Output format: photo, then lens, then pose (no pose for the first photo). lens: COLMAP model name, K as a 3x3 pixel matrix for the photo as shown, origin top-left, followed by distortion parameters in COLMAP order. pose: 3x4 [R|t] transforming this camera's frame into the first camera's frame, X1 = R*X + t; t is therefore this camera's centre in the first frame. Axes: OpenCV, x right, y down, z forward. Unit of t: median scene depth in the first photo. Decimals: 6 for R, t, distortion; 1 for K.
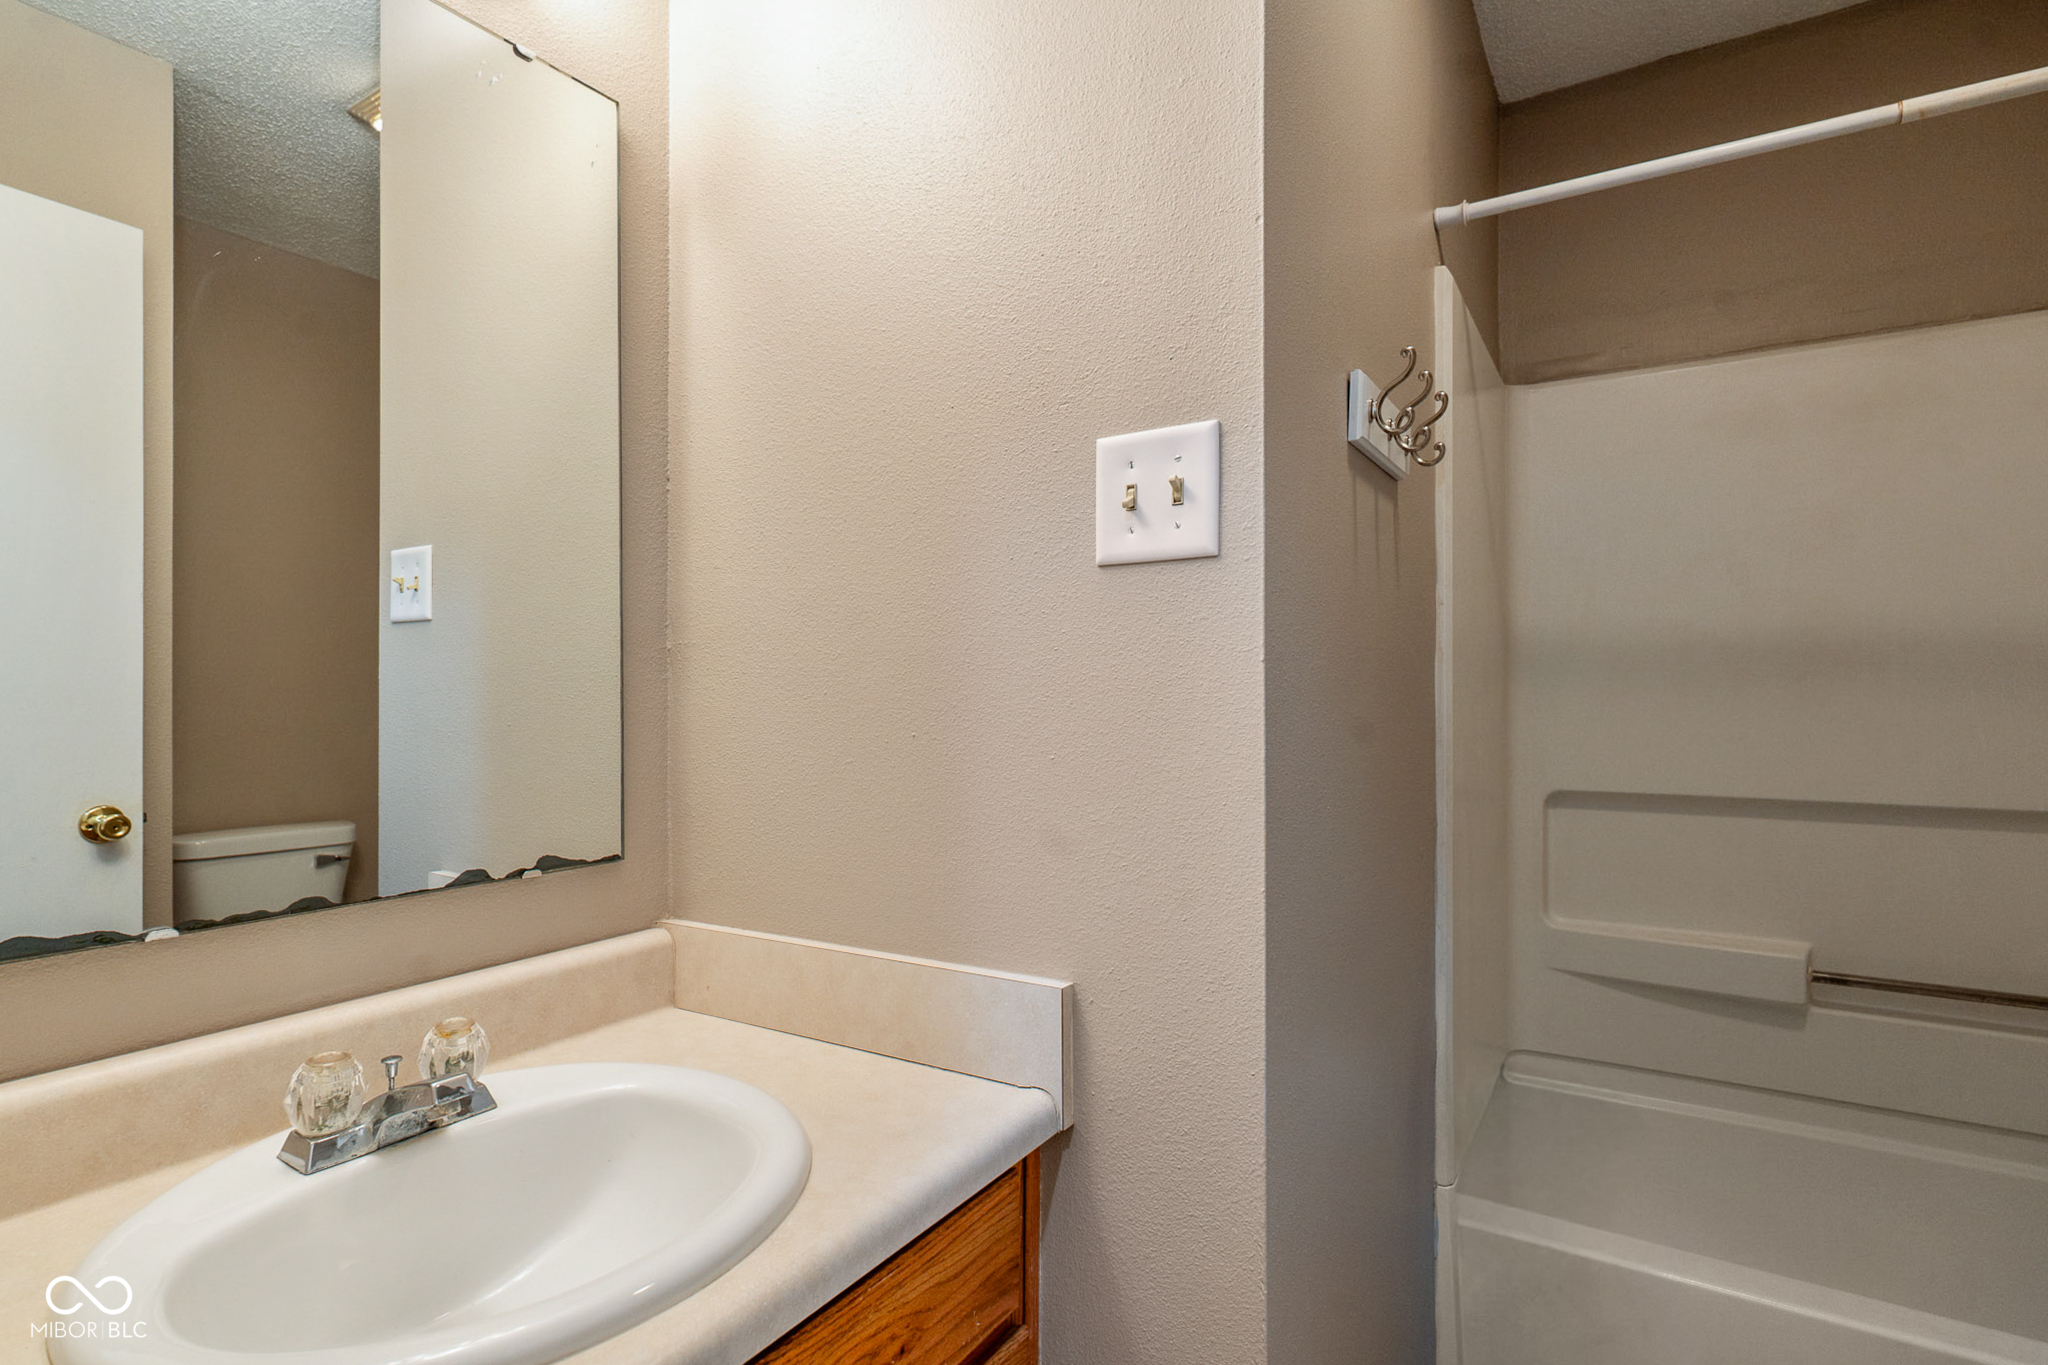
lens RADIAL K [[1027.3, 0, 1023.6], [0, 1027.3, 687.6], [0, 0, 1]] dist [-0.001433, 0.000766]
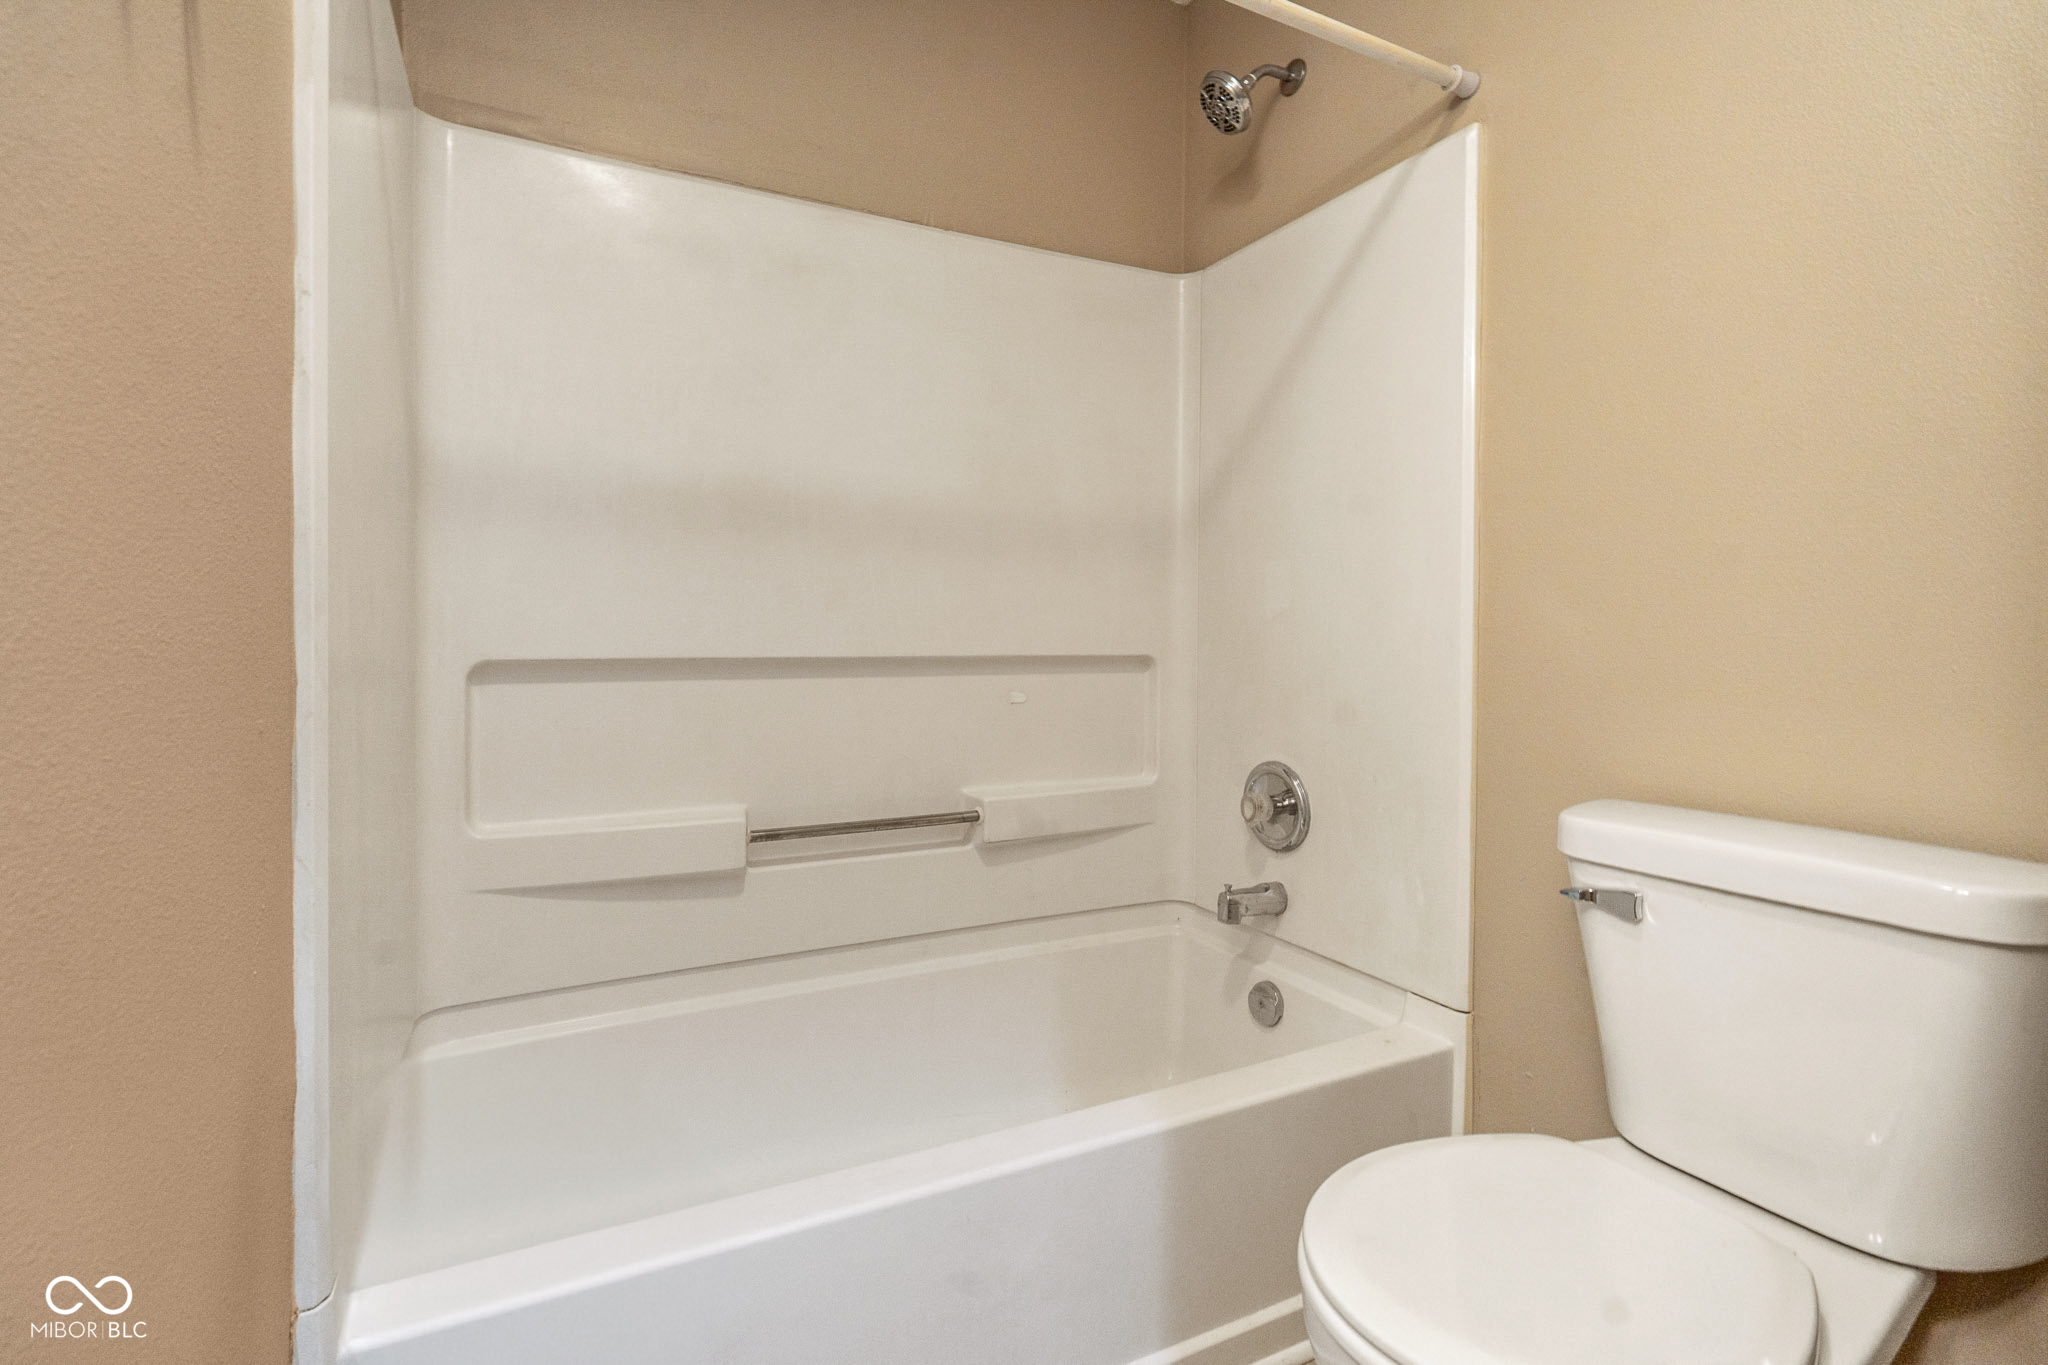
lens RADIAL K [[929.2, 0, 1009.8], [0, 929.2, 643.0], [0, 0, 1]] dist [0.000011, -0.000924]
pose [[0.517873, -0.004824, 0.855444, 0.139277], [-0.007070, 0.999926, 0.009919, 0.085424], [-0.855428, -0.011185, 0.517800, 0.330081]]
